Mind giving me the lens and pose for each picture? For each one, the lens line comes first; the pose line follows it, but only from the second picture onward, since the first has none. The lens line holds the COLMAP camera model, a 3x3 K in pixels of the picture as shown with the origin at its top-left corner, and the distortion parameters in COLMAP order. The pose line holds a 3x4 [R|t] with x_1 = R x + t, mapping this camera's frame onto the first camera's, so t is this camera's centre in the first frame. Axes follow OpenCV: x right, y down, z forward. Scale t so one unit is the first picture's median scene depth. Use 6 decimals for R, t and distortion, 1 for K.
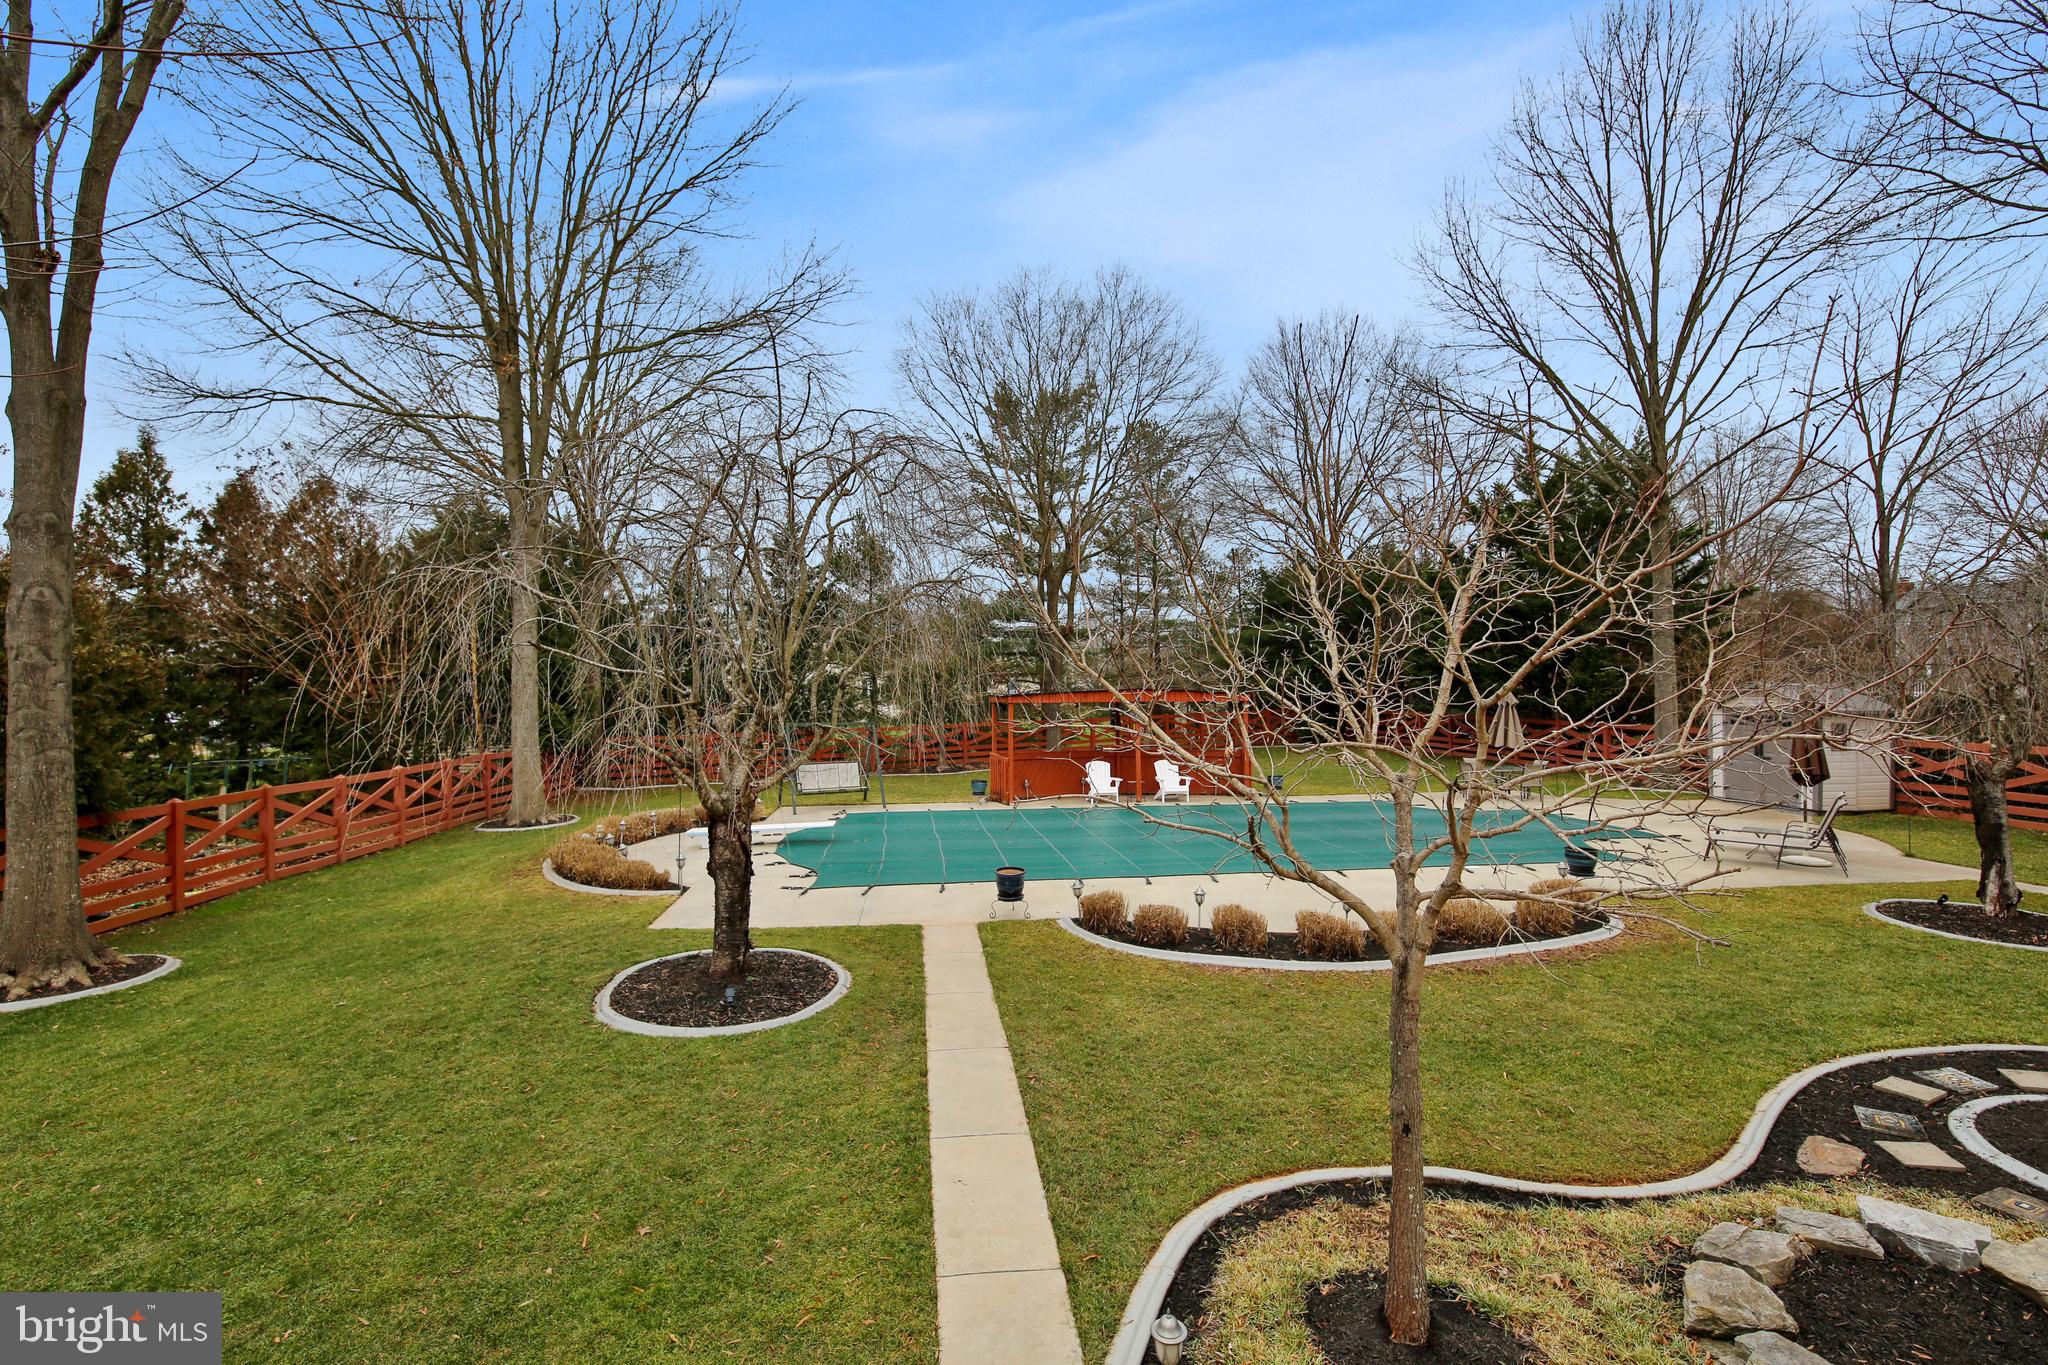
lens RADIAL K [[879.5, 0, 1020.9], [0, 879.5, 685.4], [0, 0, 1]] dist [-0.000907, -0.009857]
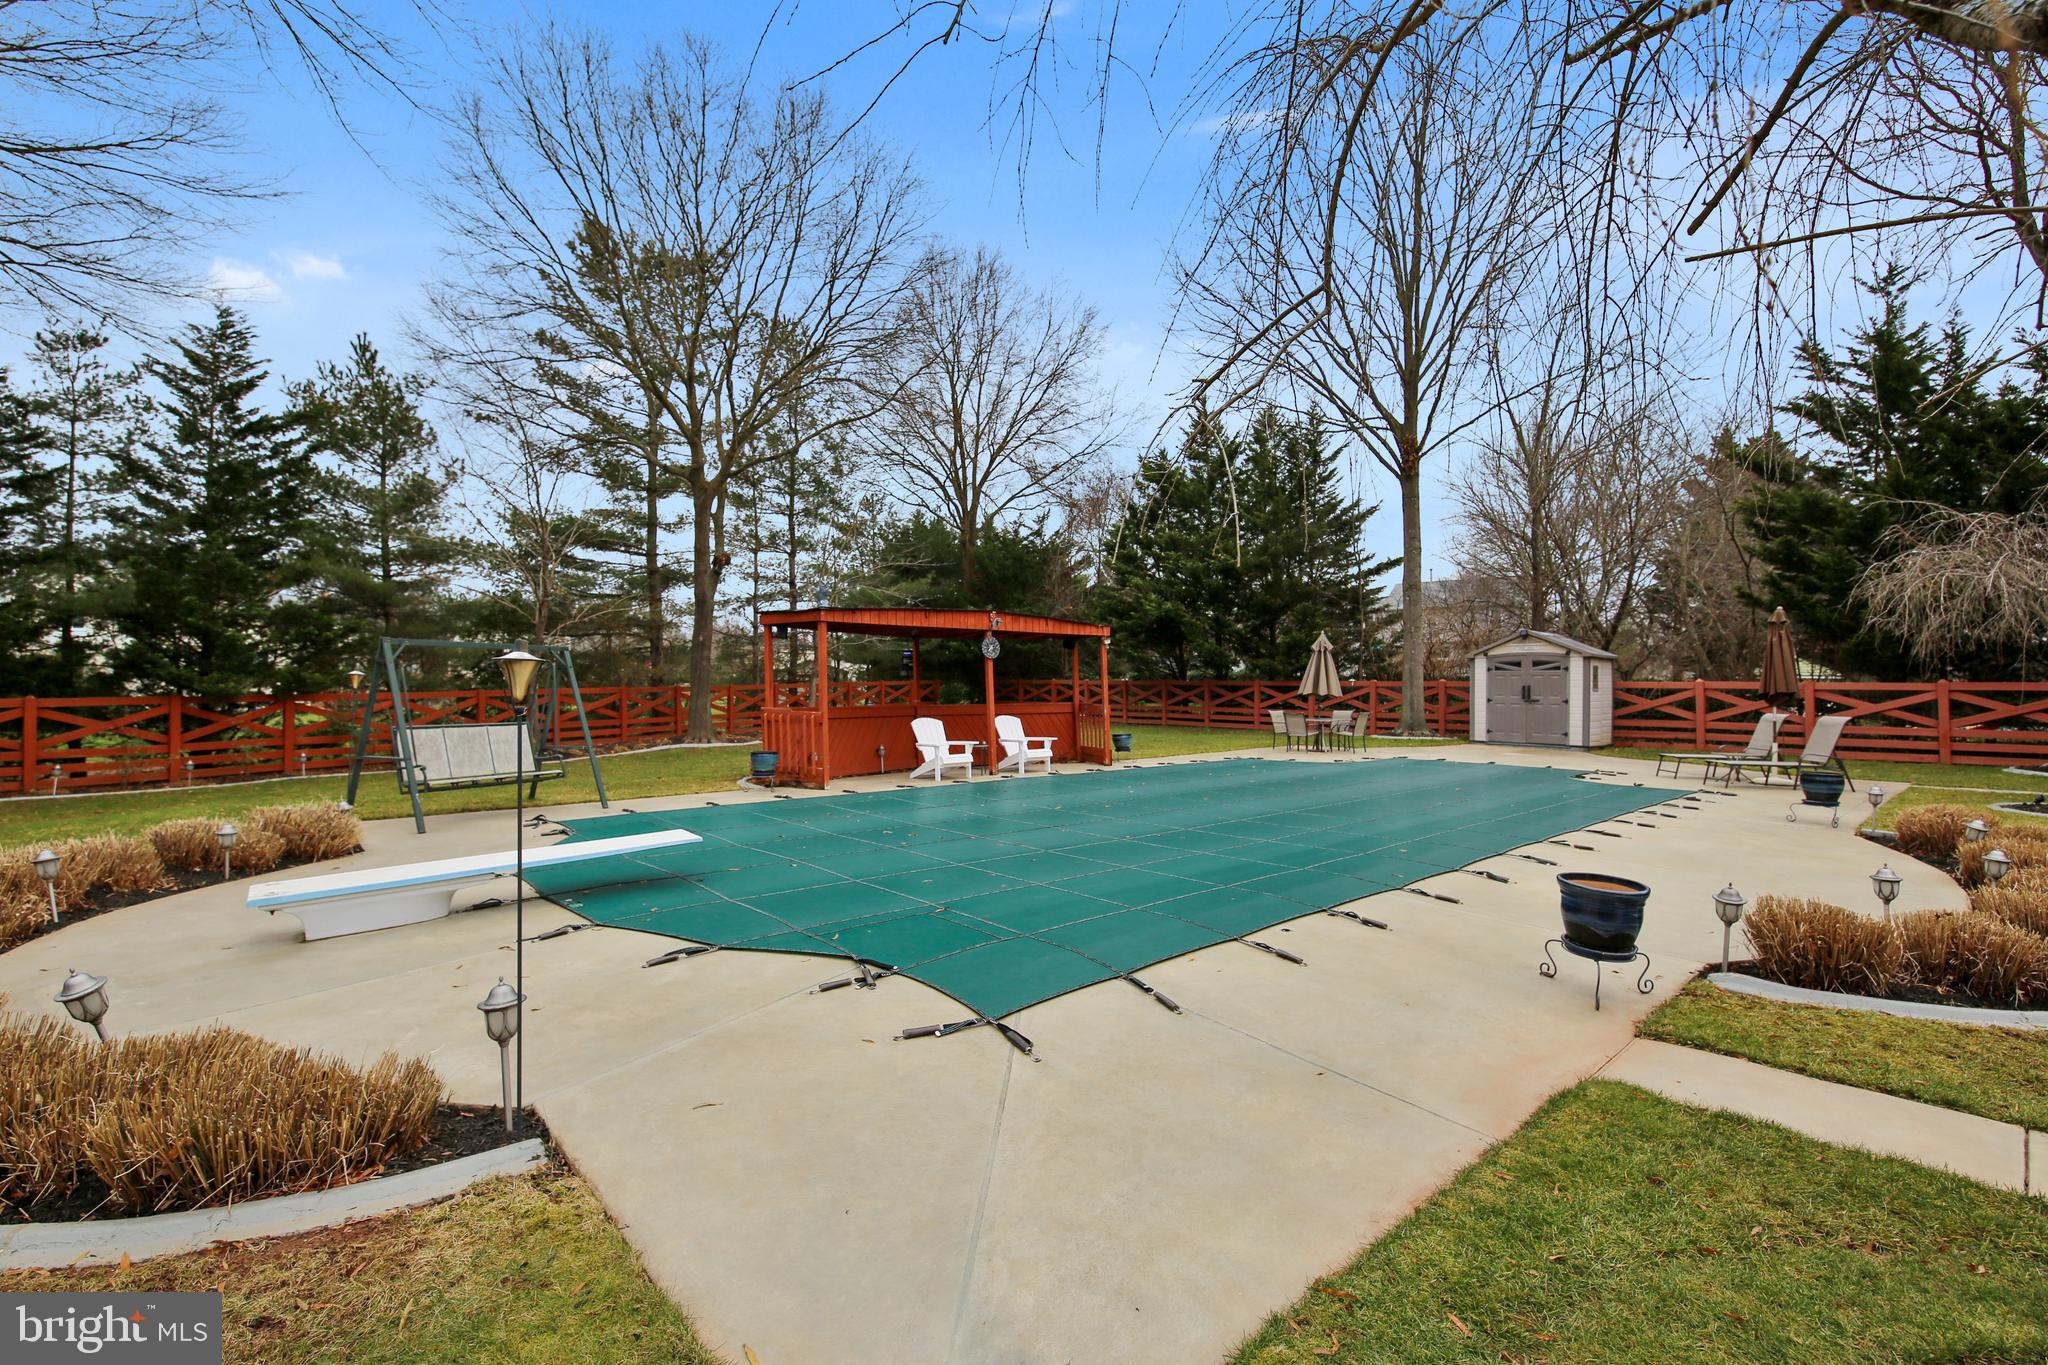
lens RADIAL K [[879.5, 0, 1020.9], [0, 879.5, 685.4], [0, 0, 1]] dist [-0.000907, -0.009857]
pose [[0.831344, 0.006419, 0.555721, -0.233171], [-0.007233, 0.999974, -0.000729, 0.063026], [-0.555711, -0.003413, 0.831369, 0.415130]]
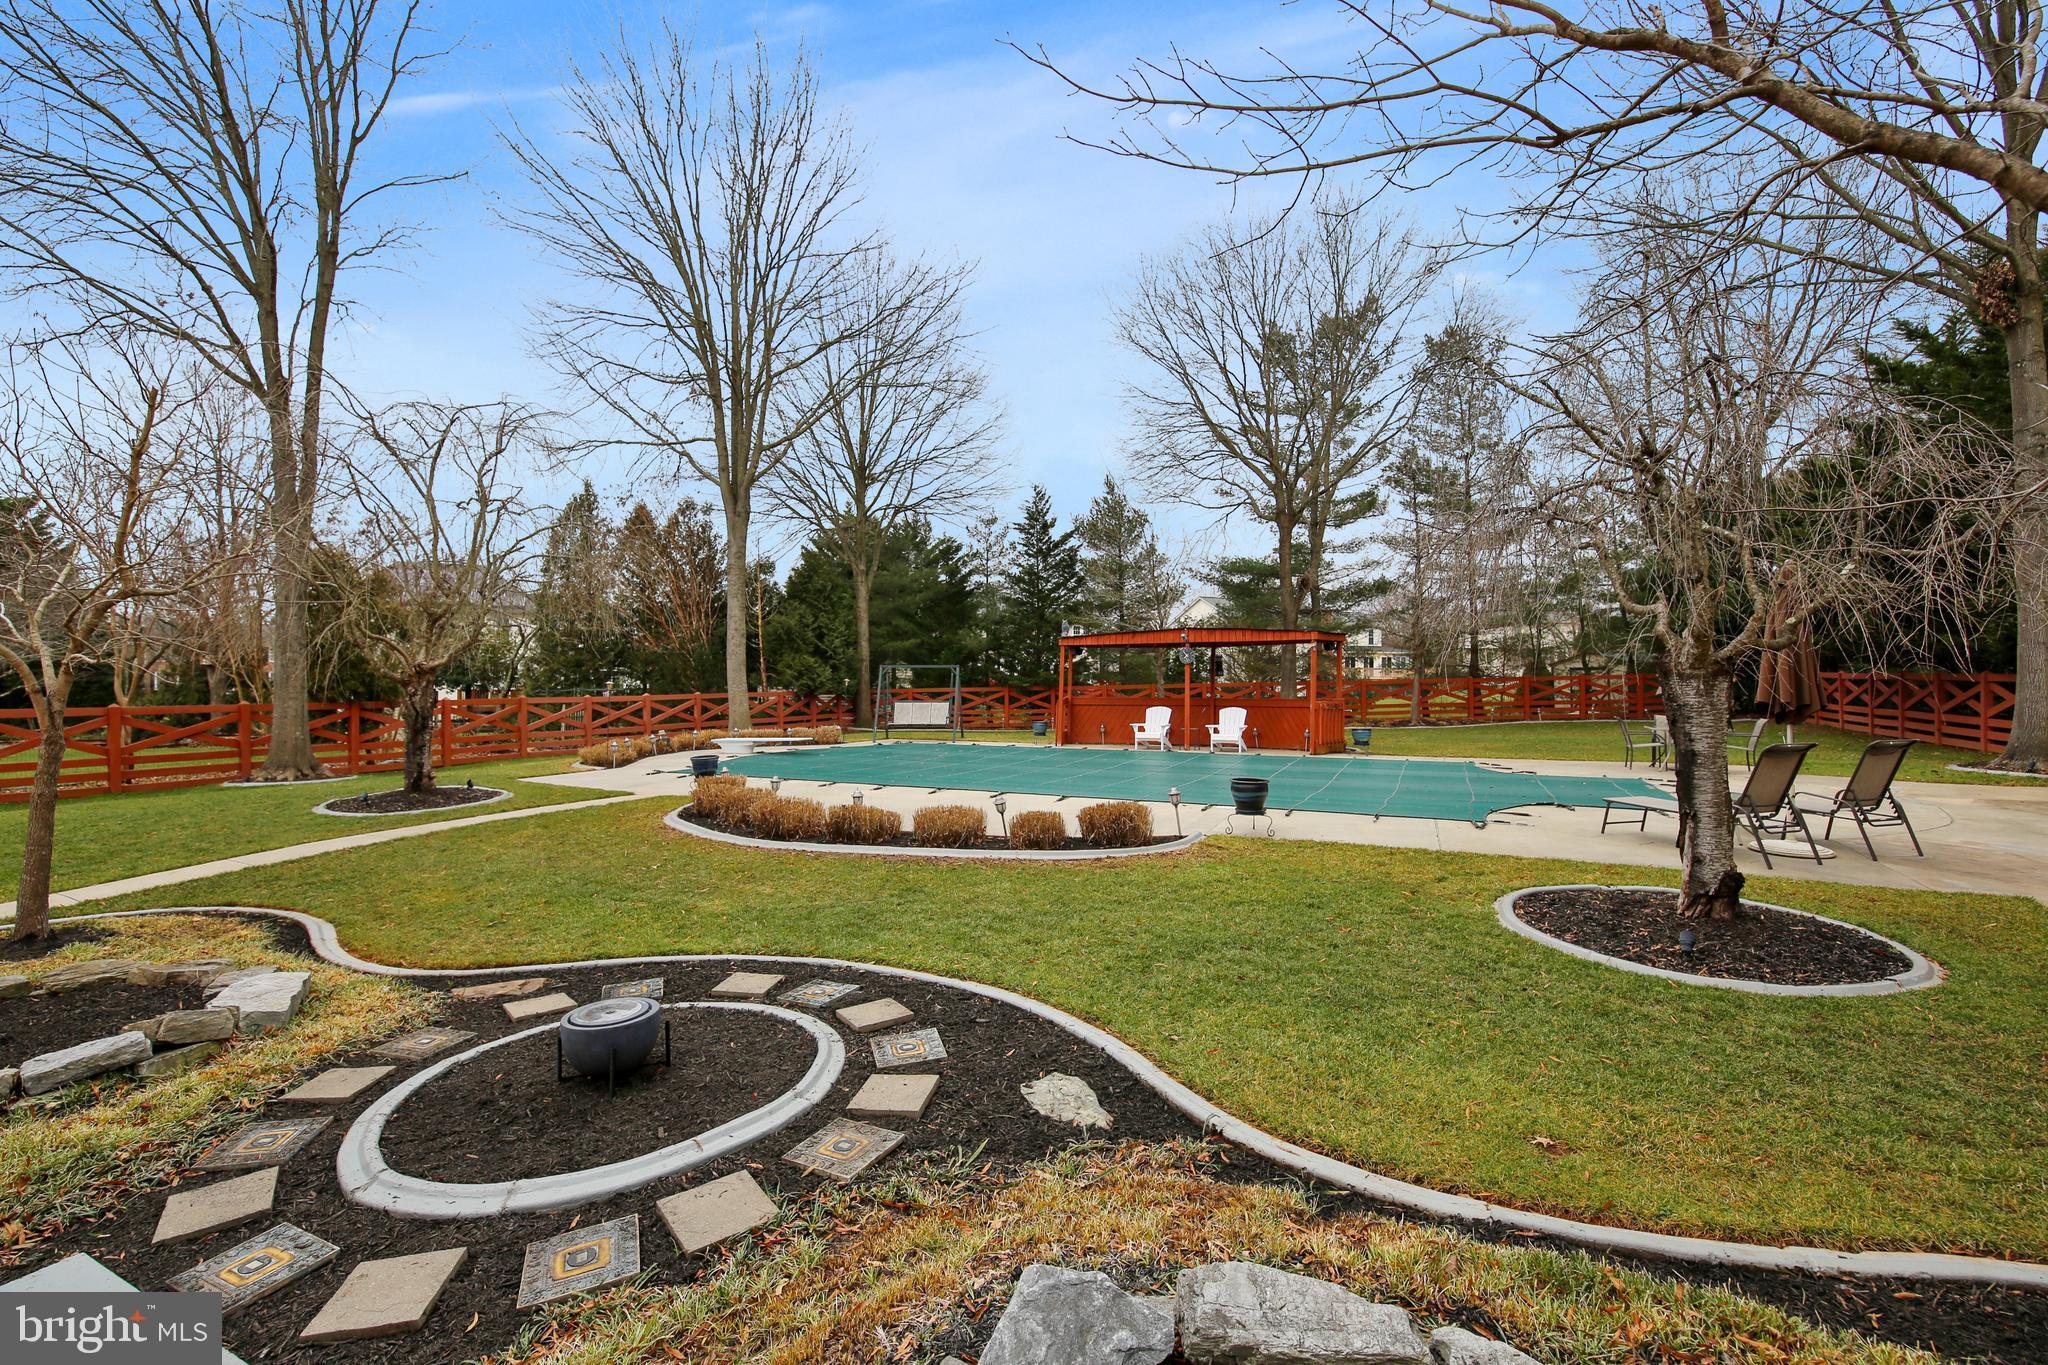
lens RADIAL K [[886.1, 0, 1023.0], [0, 886.1, 669.5], [0, 0, 1]] dist [0.000705, -0.009442]
pose [[0.836385, -0.002861, -0.548135, 0.505019], [0.001061, 0.999993, -0.003602, 0.051270], [0.548142, 0.002431, 0.836382, 0.130003]]
